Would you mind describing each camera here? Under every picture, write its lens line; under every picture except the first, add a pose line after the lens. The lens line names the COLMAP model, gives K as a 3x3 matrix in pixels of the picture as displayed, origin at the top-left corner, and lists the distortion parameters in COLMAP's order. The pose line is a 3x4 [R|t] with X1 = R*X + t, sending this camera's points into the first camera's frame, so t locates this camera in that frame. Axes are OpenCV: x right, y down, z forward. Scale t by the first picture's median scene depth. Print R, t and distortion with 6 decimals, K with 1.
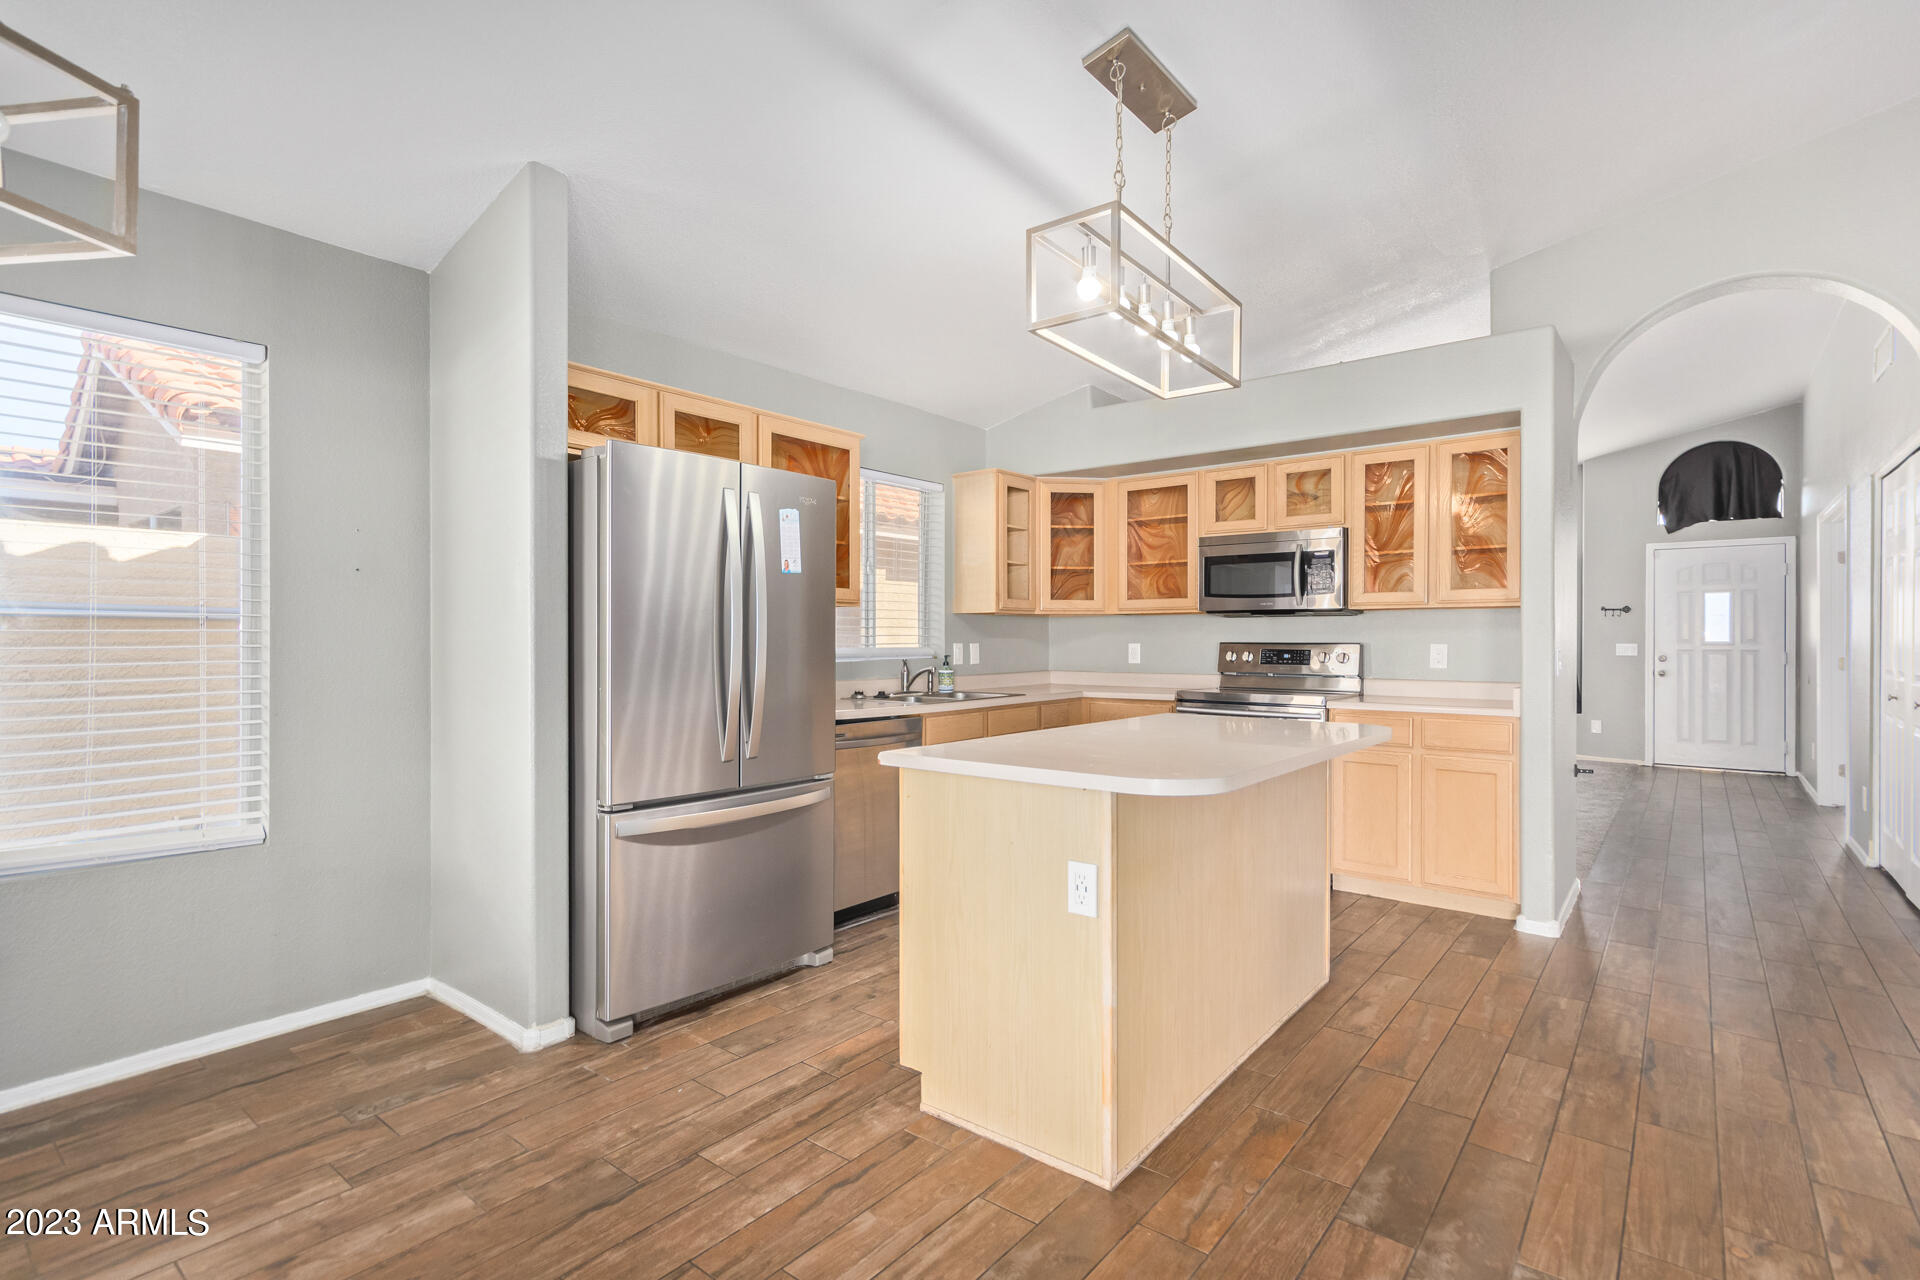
lens RADIAL K [[910.6, 0, 980.2], [0, 910.6, 645.5], [0, 0, 1]] dist [0.007344, 0.002005]
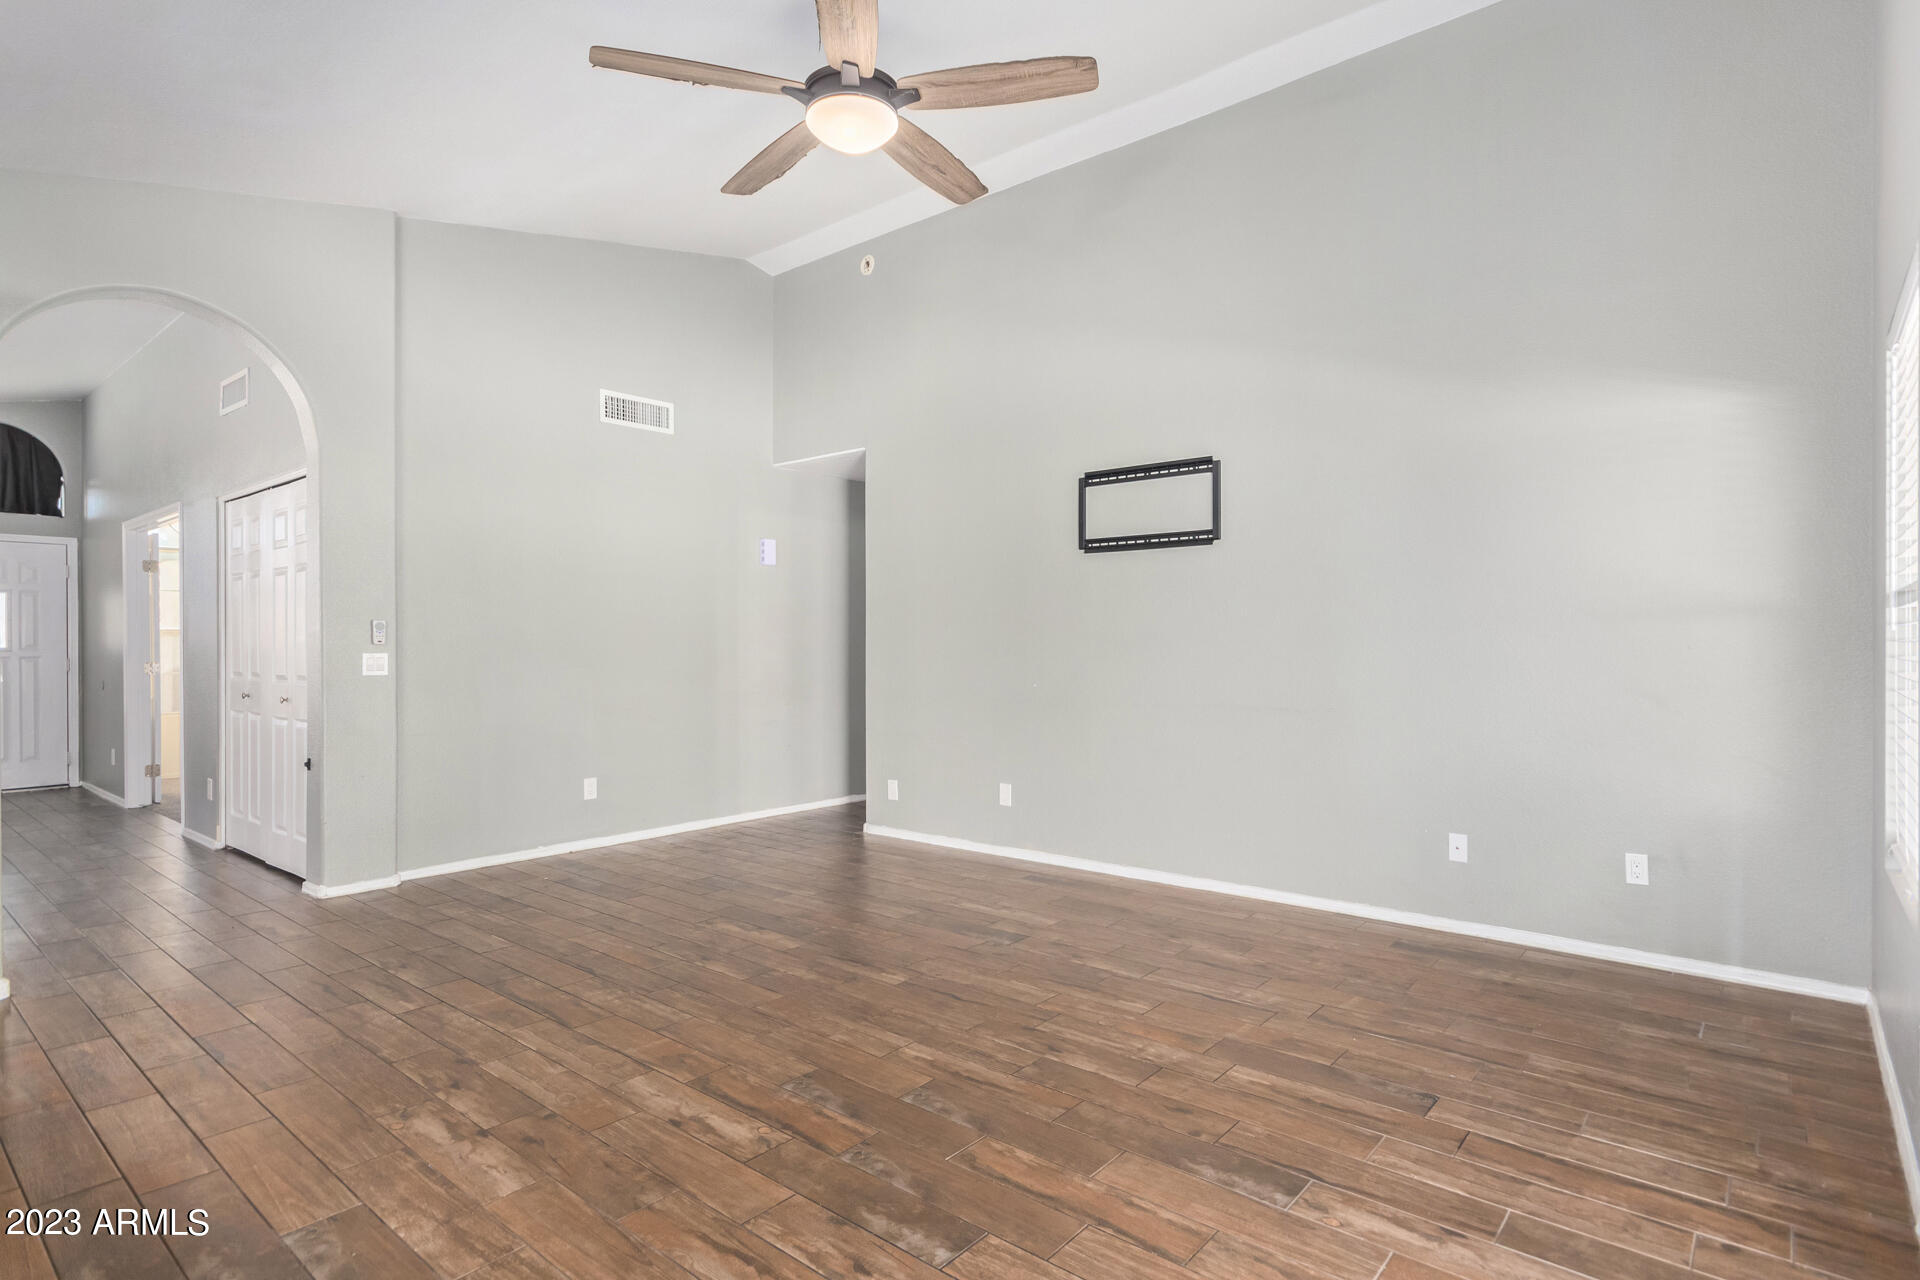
lens RADIAL K [[979.3, 0, 951.6], [0, 979.3, 645.6], [0, 0, 1]] dist [0.010052, 0.002013]
pose [[0.033410, -0.001763, 0.999440, -0.300549], [0.007466, 0.999971, 0.001514, -0.001429], [-0.999414, 0.007411, 0.033422, 0.106228]]
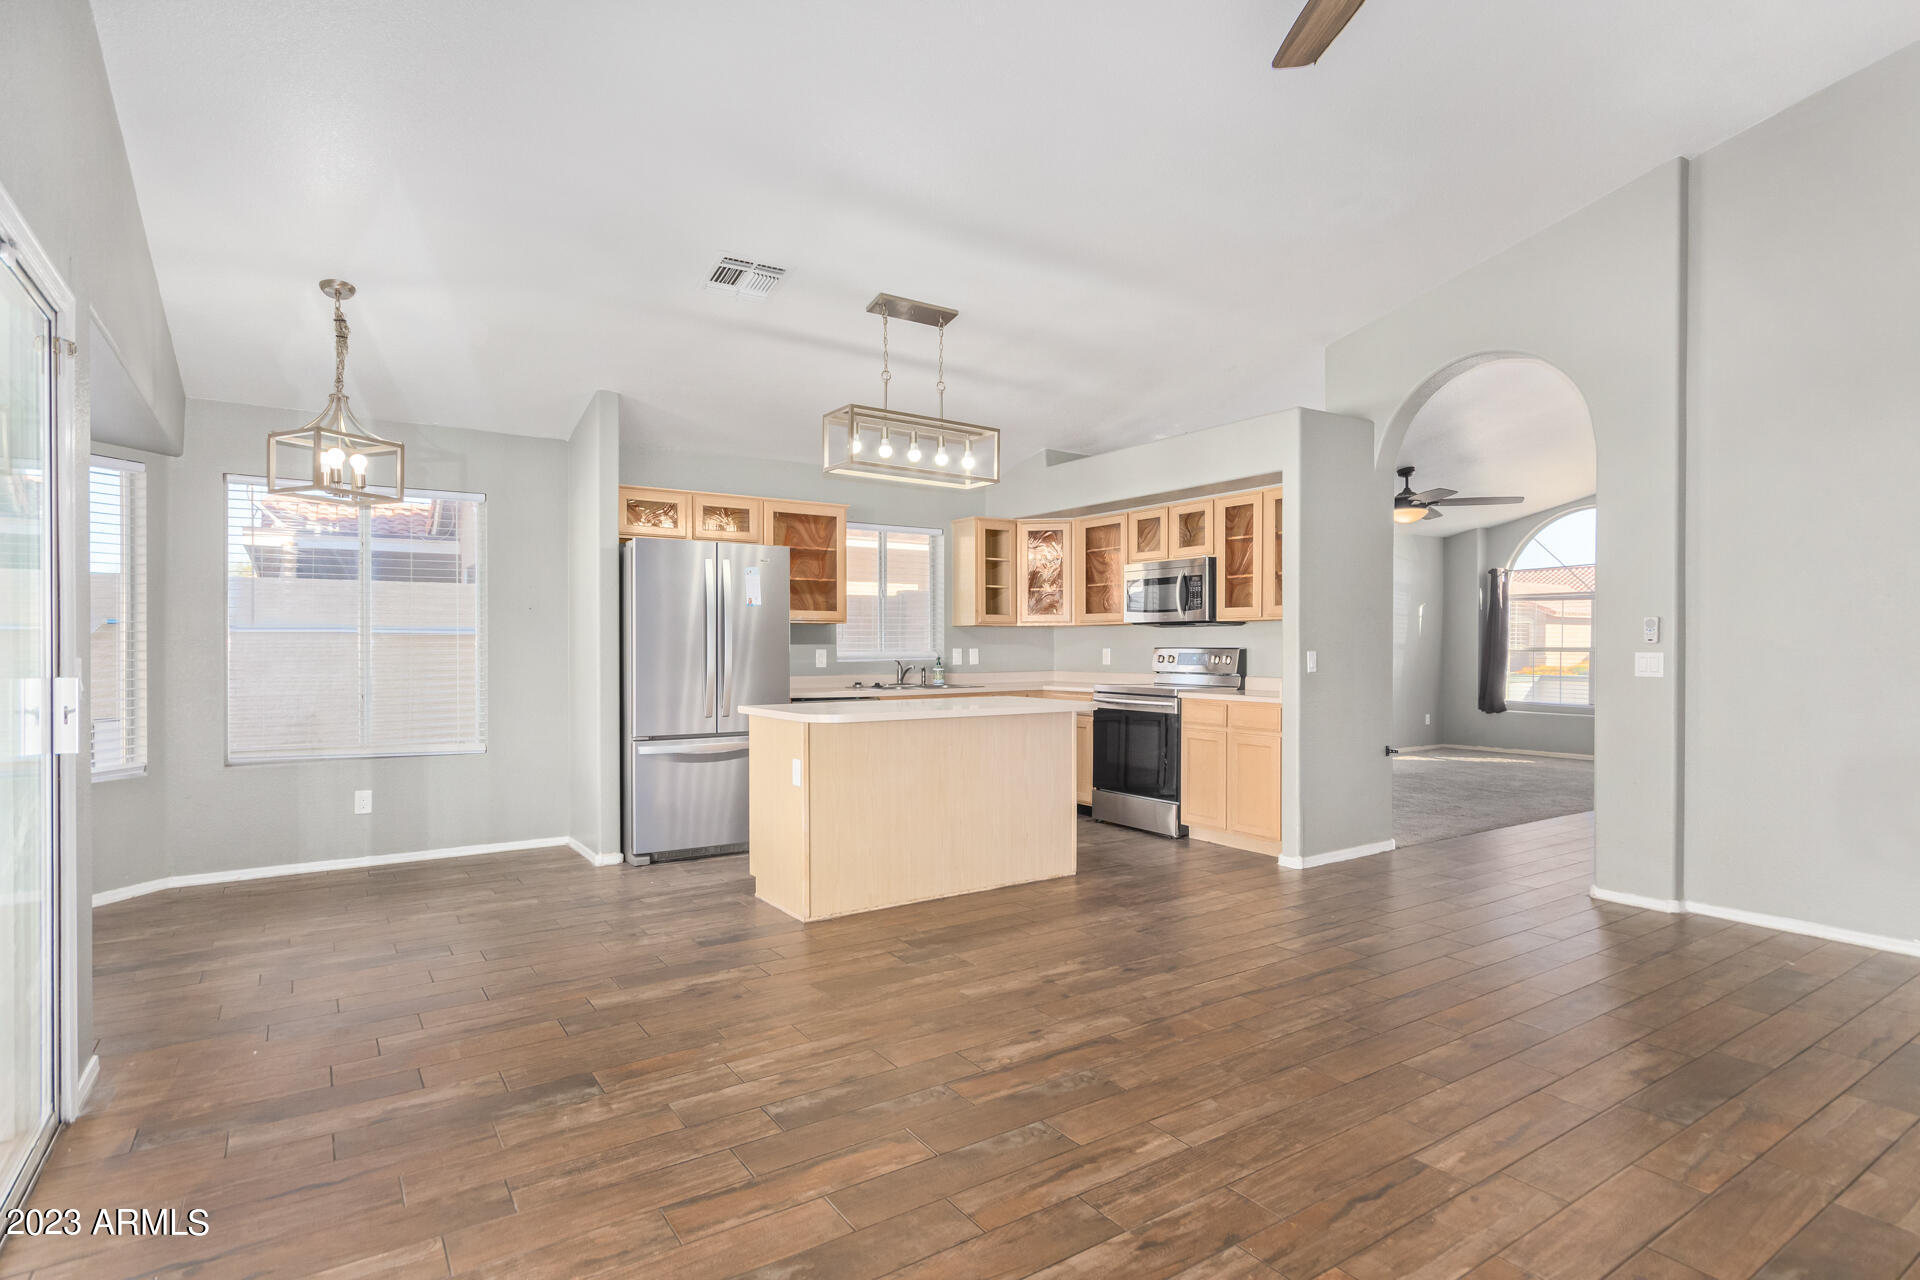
lens RADIAL K [[988.0, 0, 988.2], [0, 988.0, 648.9], [0, 0, 1]] dist [0.005103, 0.001884]
pose [[0.957071, -0.001624, -0.289849, 0.735687], [0.000447, 0.999991, -0.004124, 0.006856], [0.289853, 0.003818, 0.957063, -0.604300]]
